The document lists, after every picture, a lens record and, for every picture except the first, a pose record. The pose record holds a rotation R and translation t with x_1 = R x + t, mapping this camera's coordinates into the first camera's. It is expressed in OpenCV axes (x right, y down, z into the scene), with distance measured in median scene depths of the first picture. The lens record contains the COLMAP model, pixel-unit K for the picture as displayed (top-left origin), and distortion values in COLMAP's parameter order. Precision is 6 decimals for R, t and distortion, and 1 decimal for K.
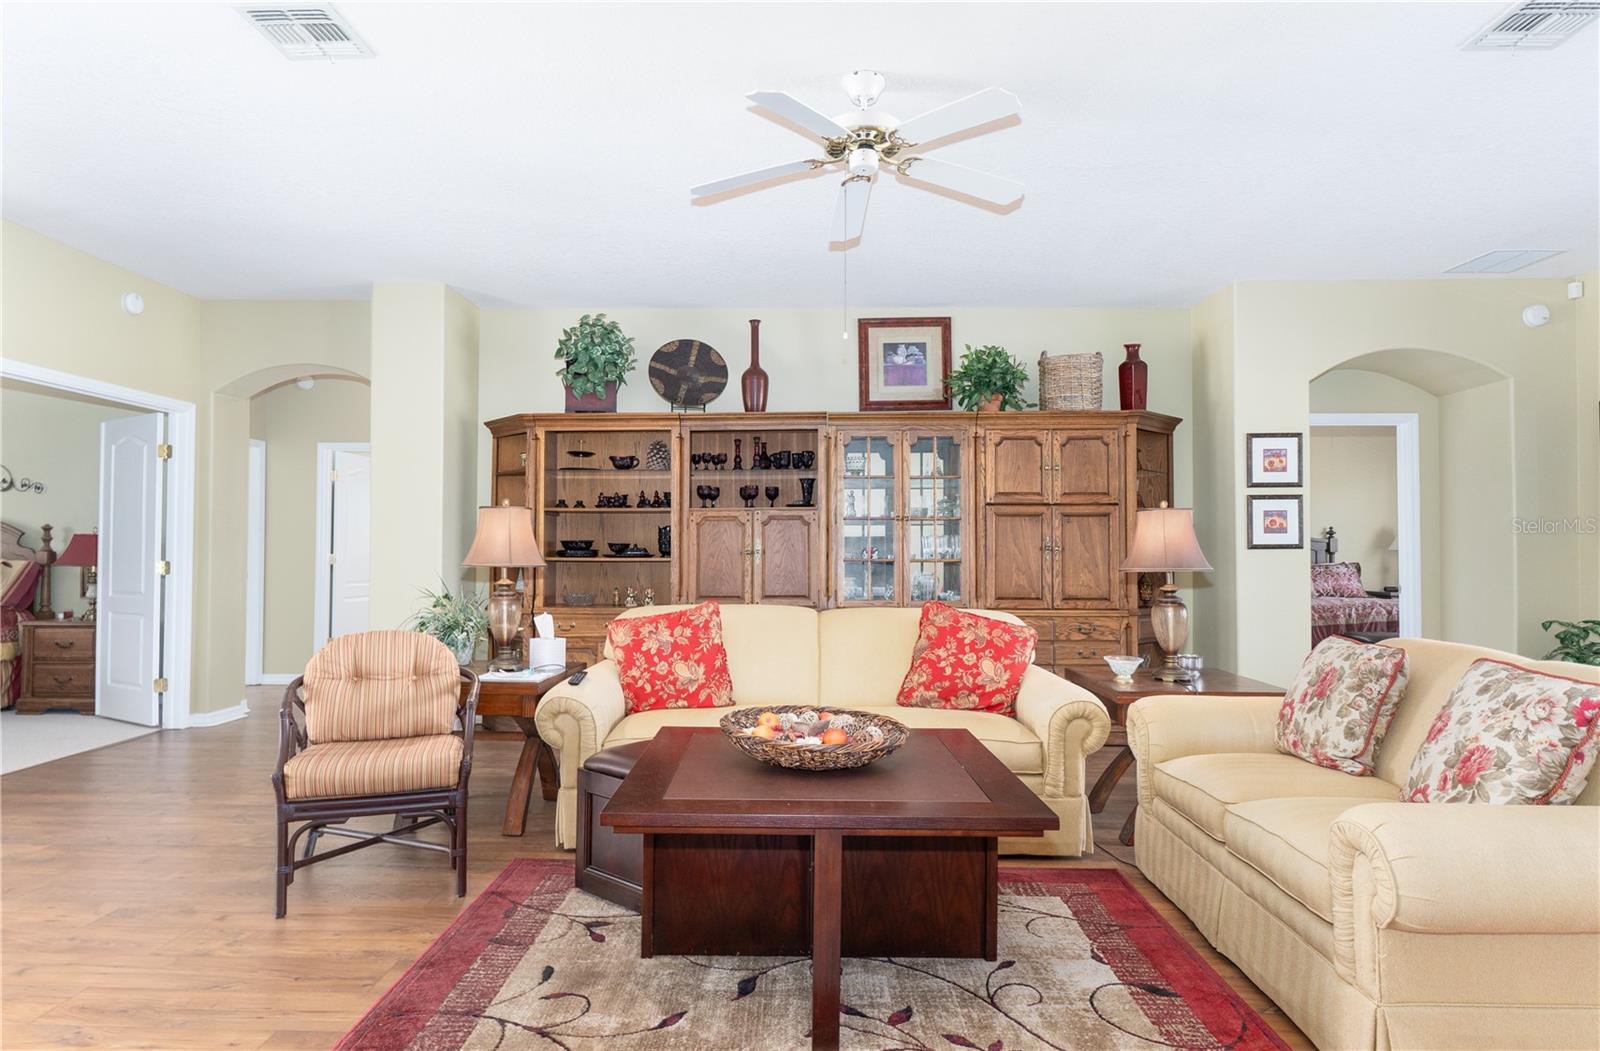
lens RADIAL K [[901.3, 0, 797.4], [0, 901.3, 533.8], [0, 0, 1]] dist [-0.001435, -0.001266]
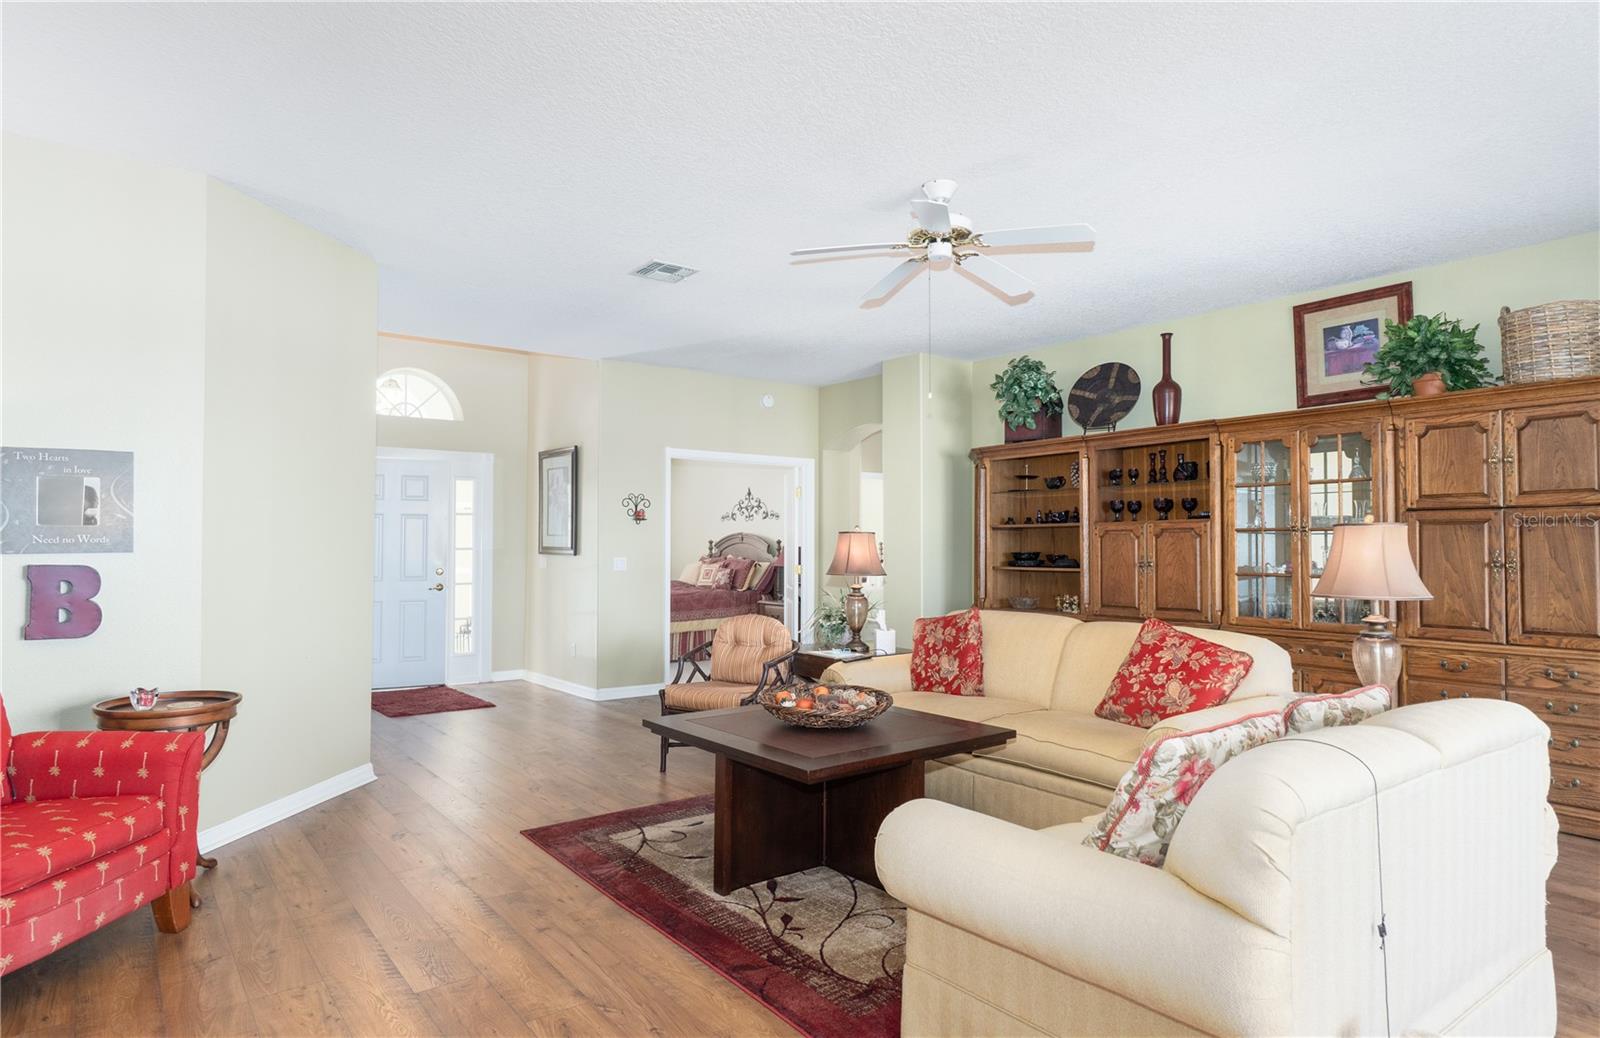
lens RADIAL K [[908.6, 0, 791.0], [0, 908.6, 520.0], [0, 0, 1]] dist [0.000600, 0.000875]
pose [[0.622691, -0.025320, -0.782058, 0.493559], [0.015031, 0.999679, -0.020397, -0.014637], [0.782323, 0.000946, 0.622872, 0.040957]]
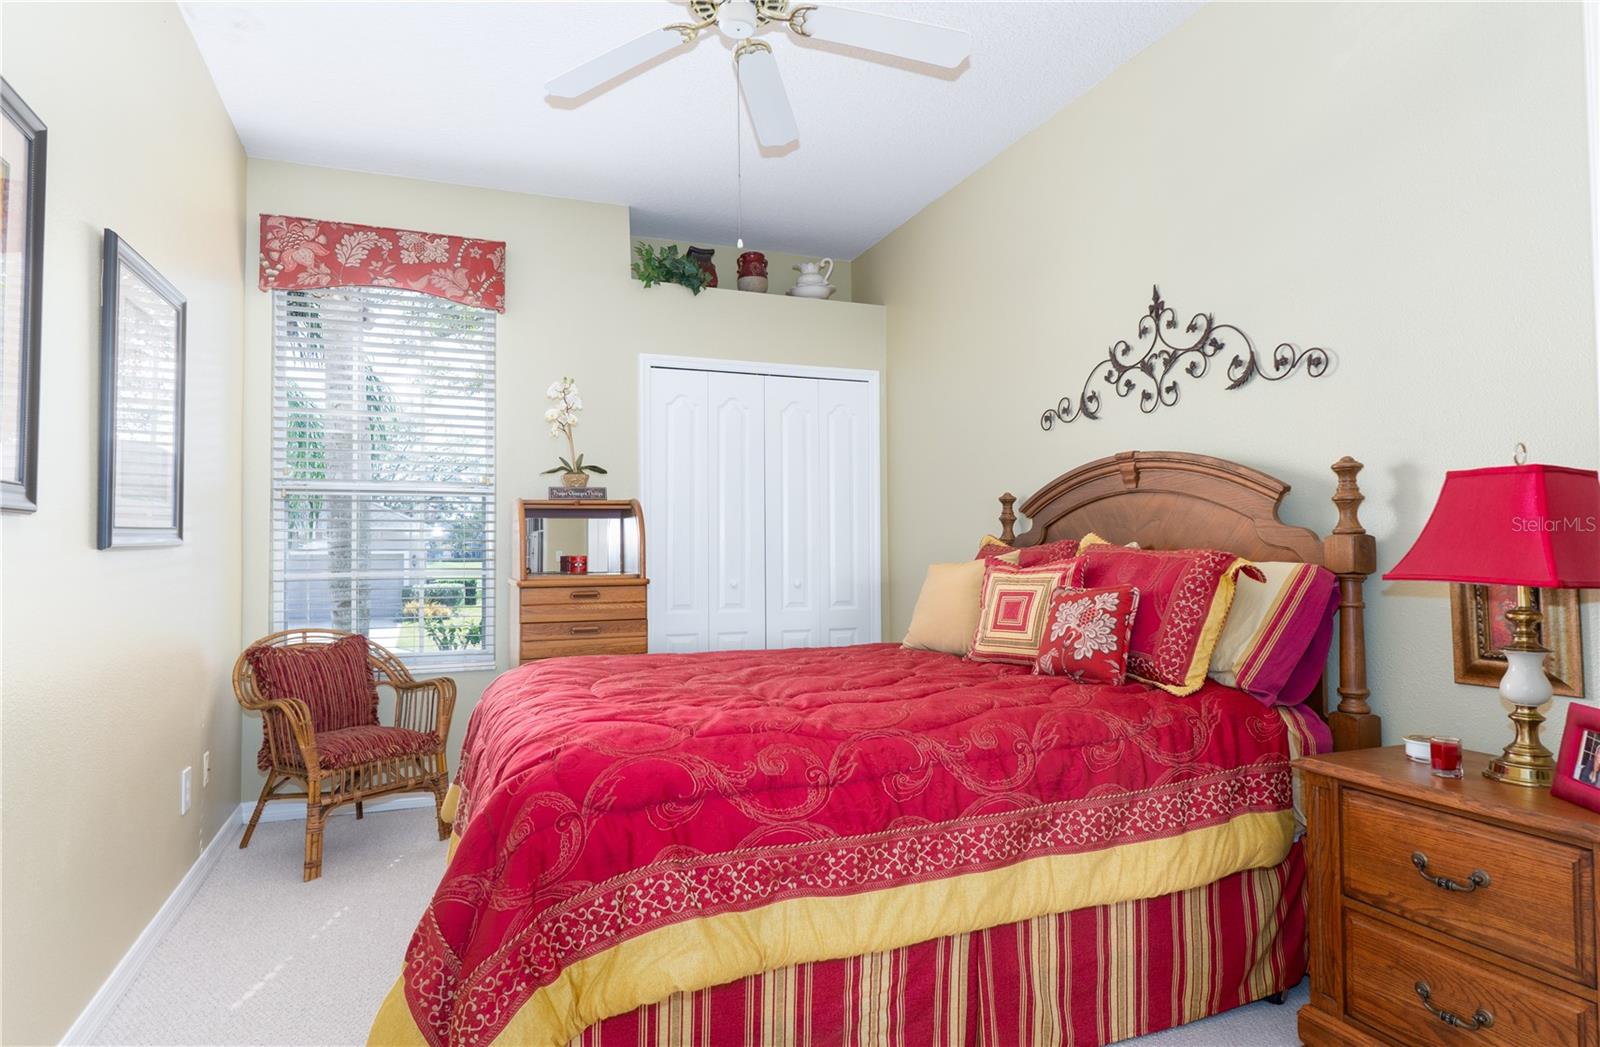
lens RADIAL K [[905.2, 0, 802.3], [0, 905.2, 524.2], [0, 0, 1]] dist [0.004641, 0.000405]
pose [[0.394091, -0.034401, -0.918427, -0.715059], [0.028267, 0.999280, -0.025300, 0.021185], [0.918637, -0.015990, 0.394780, 0.802972]]
